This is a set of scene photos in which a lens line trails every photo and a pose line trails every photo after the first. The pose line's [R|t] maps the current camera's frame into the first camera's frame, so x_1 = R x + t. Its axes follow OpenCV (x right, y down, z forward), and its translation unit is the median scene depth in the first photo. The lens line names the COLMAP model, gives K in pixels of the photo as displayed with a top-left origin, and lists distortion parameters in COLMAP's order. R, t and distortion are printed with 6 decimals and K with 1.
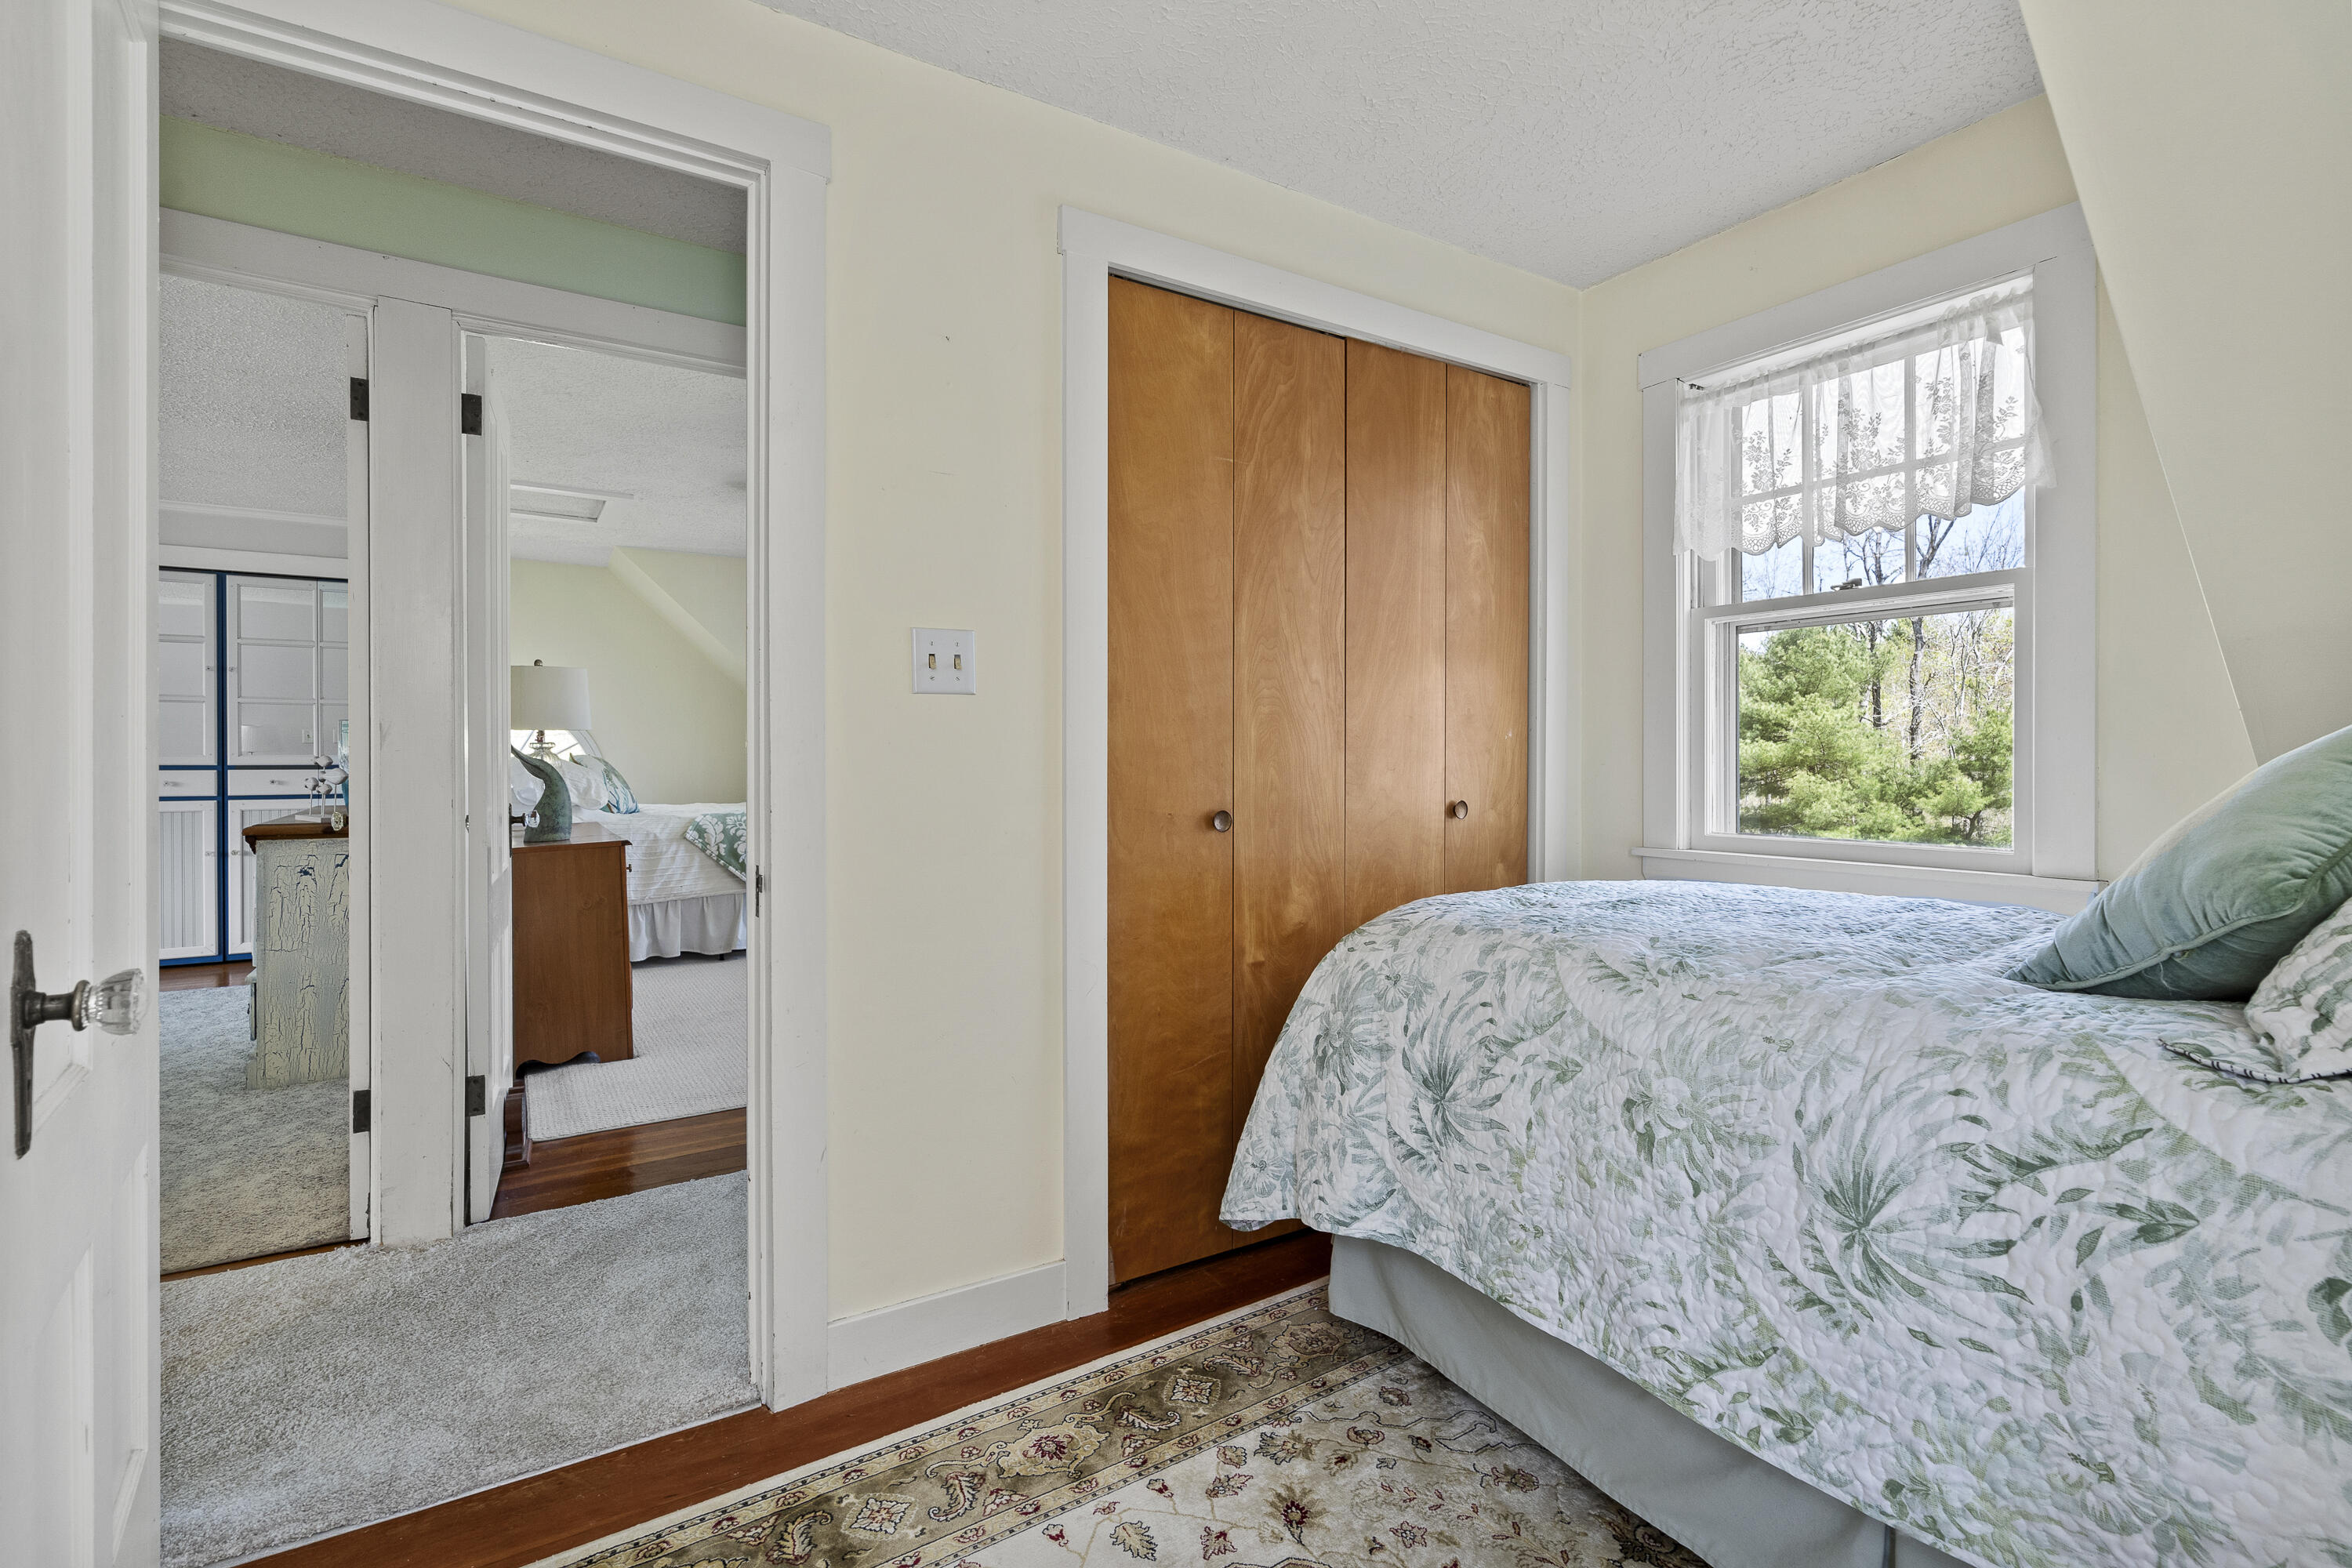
lens RADIAL K [[1072.3, 0, 1181.1], [0, 1072.3, 763.1], [0, 0, 1]] dist [-0.001135, 0.000862]
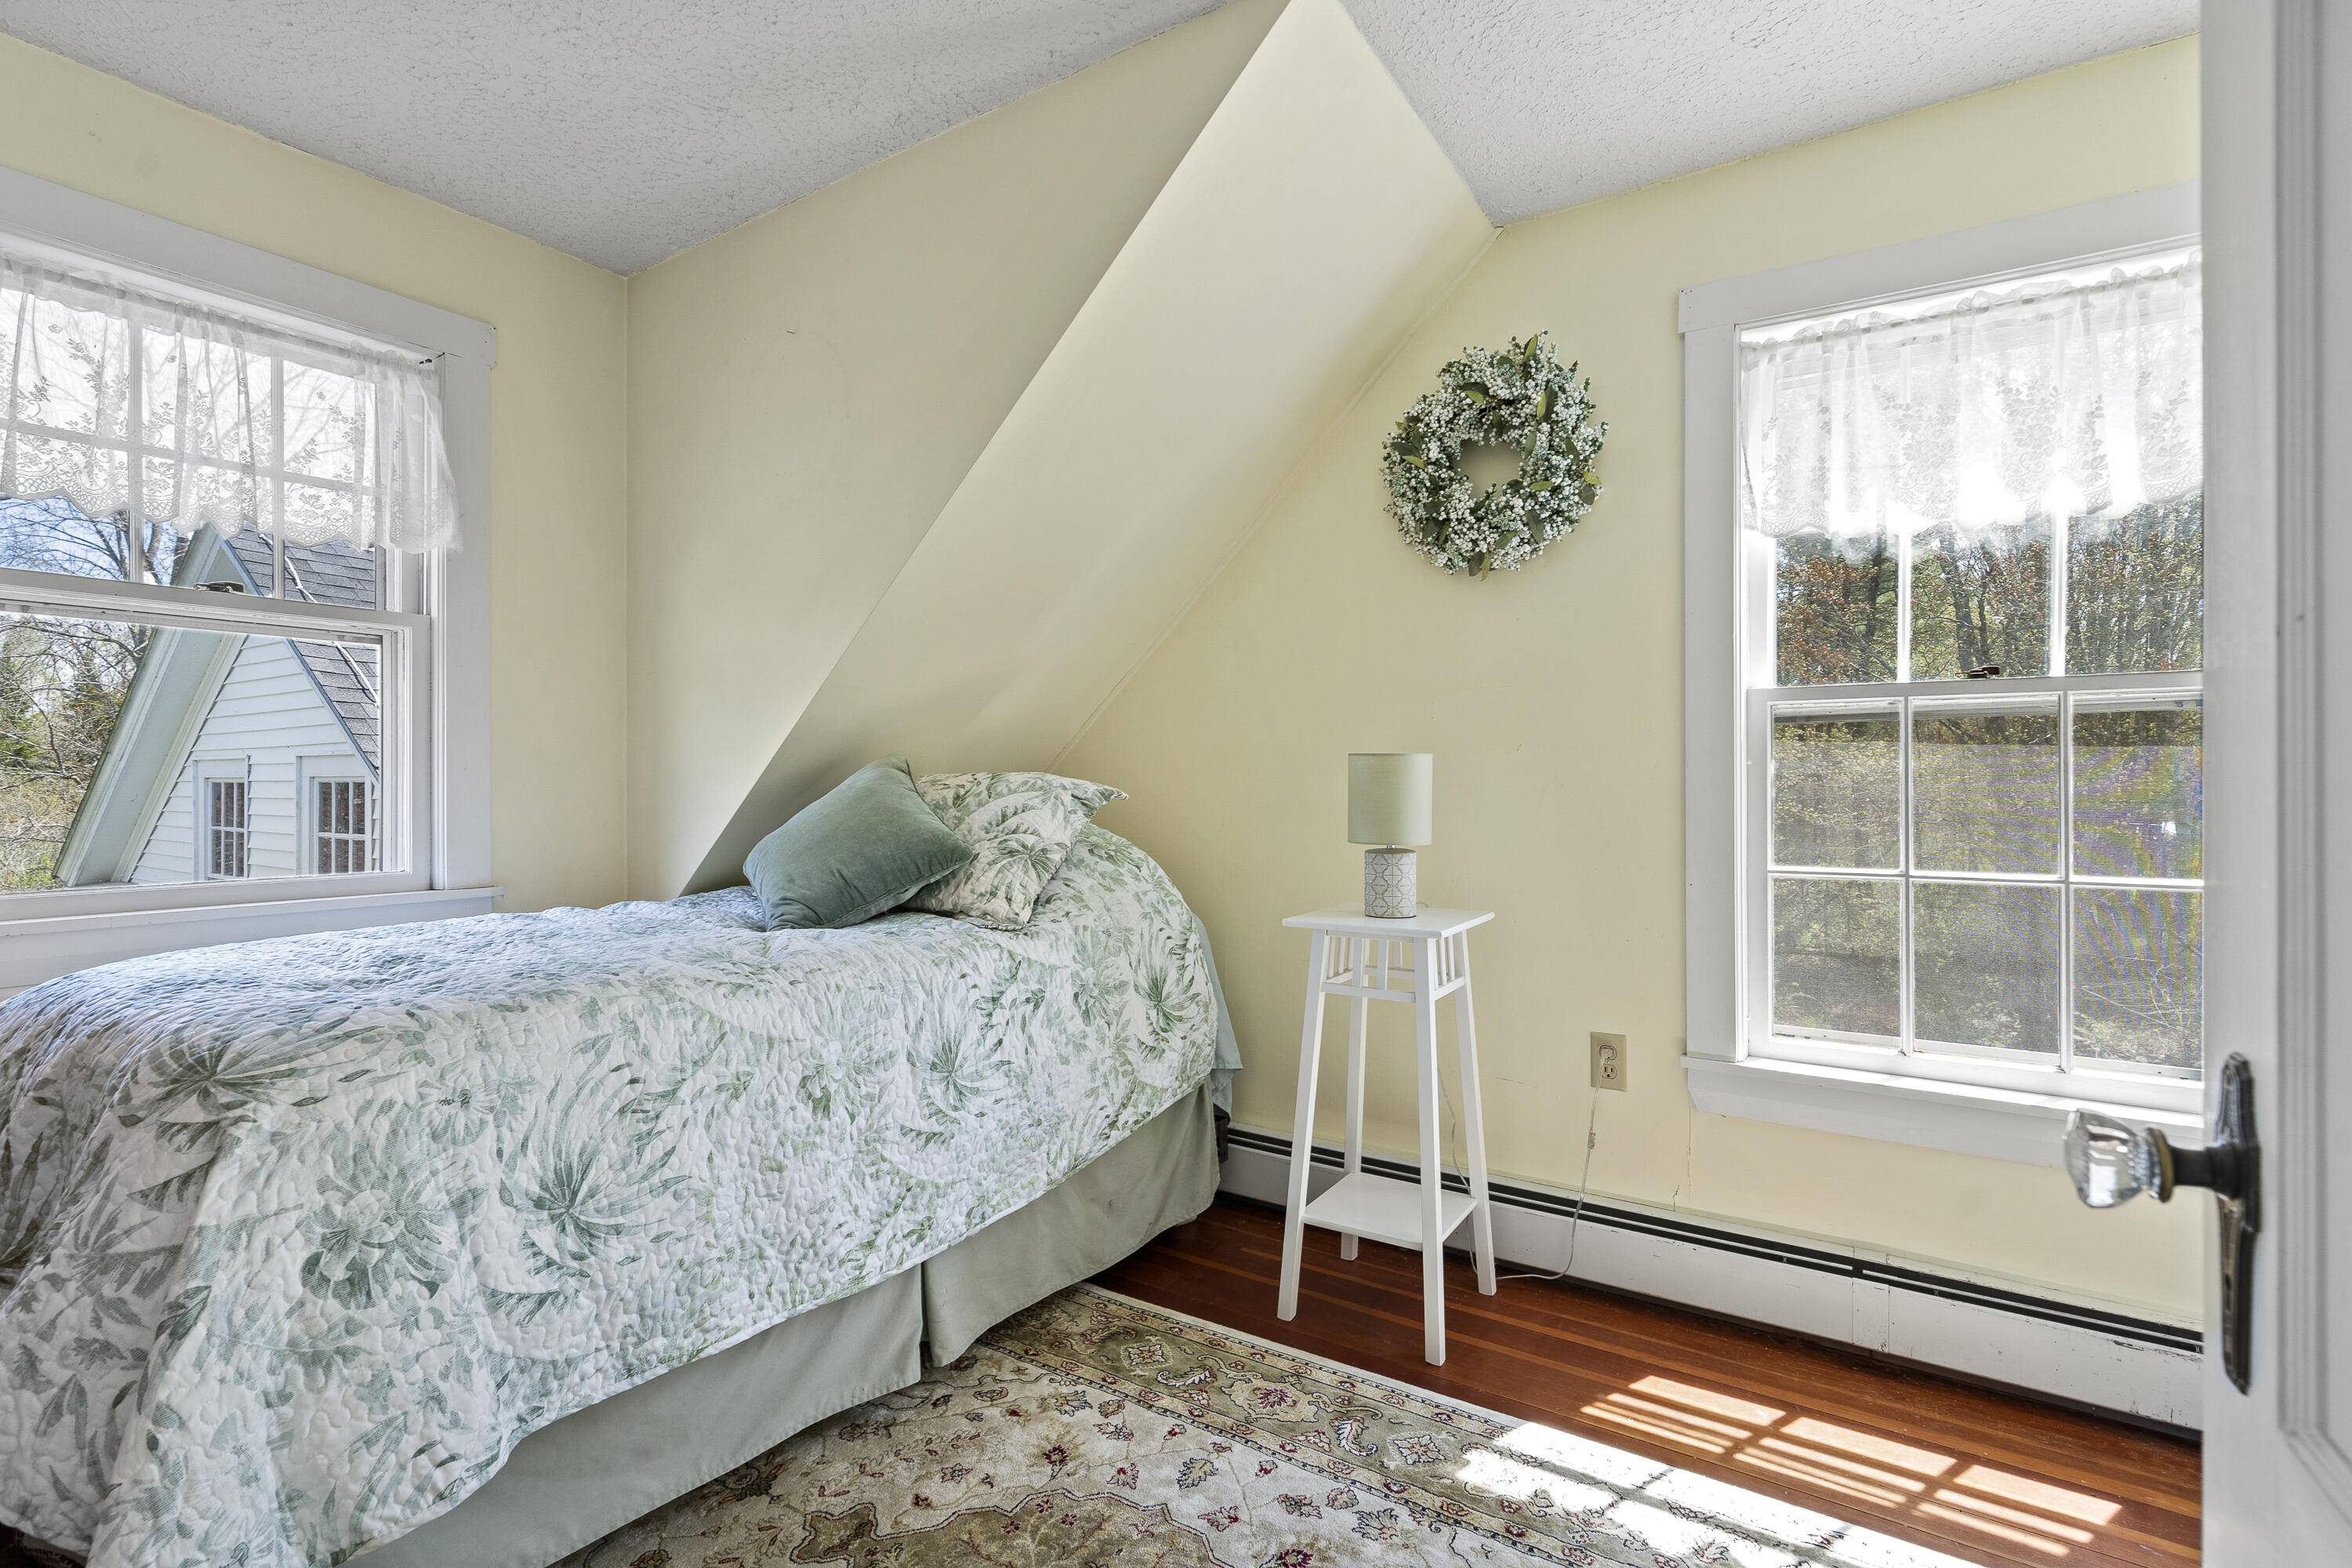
lens RADIAL K [[1072.3, 0, 1187.1], [0, 1072.3, 788.7], [0, 0, 1]] dist [-0.001135, 0.000862]
pose [[-0.390690, -0.004829, 0.920510, -0.797996], [0.004621, 0.999963, 0.007207, -0.009849], [-0.920511, 0.007069, -0.390653, 1.028229]]
